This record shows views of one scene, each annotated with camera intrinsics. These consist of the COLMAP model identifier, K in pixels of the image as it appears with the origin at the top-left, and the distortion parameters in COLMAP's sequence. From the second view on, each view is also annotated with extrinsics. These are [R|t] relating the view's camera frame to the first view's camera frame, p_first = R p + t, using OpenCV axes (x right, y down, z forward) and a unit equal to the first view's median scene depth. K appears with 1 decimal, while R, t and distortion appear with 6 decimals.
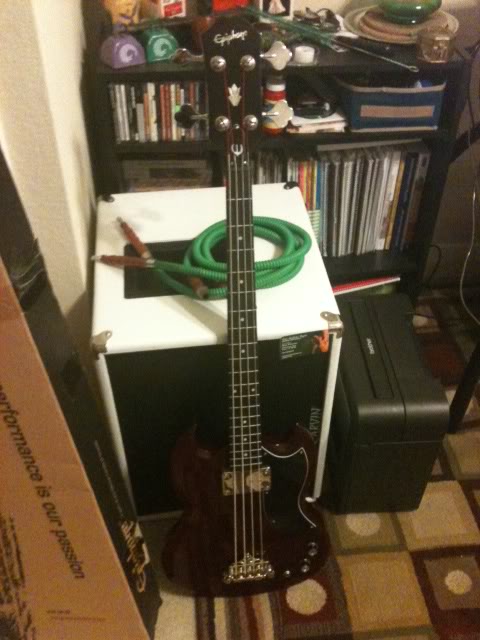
lens RADIAL K [[663.6, 0, 240.0], [0, 663.6, 320.0], [0, 0, 1]] dist [0.148581, -0.420938]
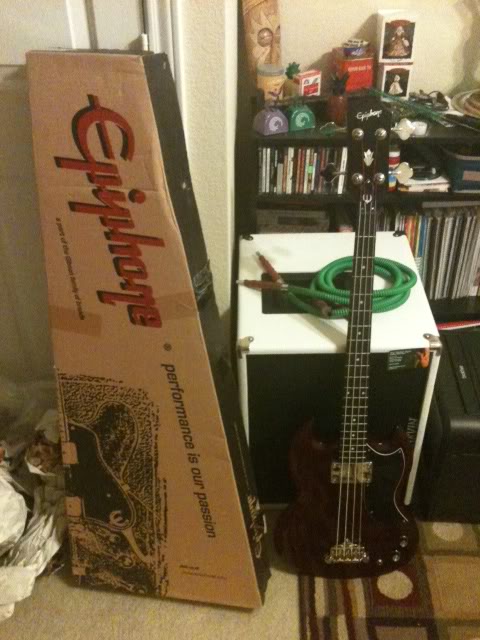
lens RADIAL K [[650.2, 0, 249.2], [0, 650.2, 323.1], [0, 0, 1]] dist [0.154538, -0.378313]
pose [[0.991951, 0.063419, -0.109592, -0.055777], [-0.072130, 0.994385, -0.077435, 0.073188], [0.104066, 0.084717, 0.990956, -0.192710]]
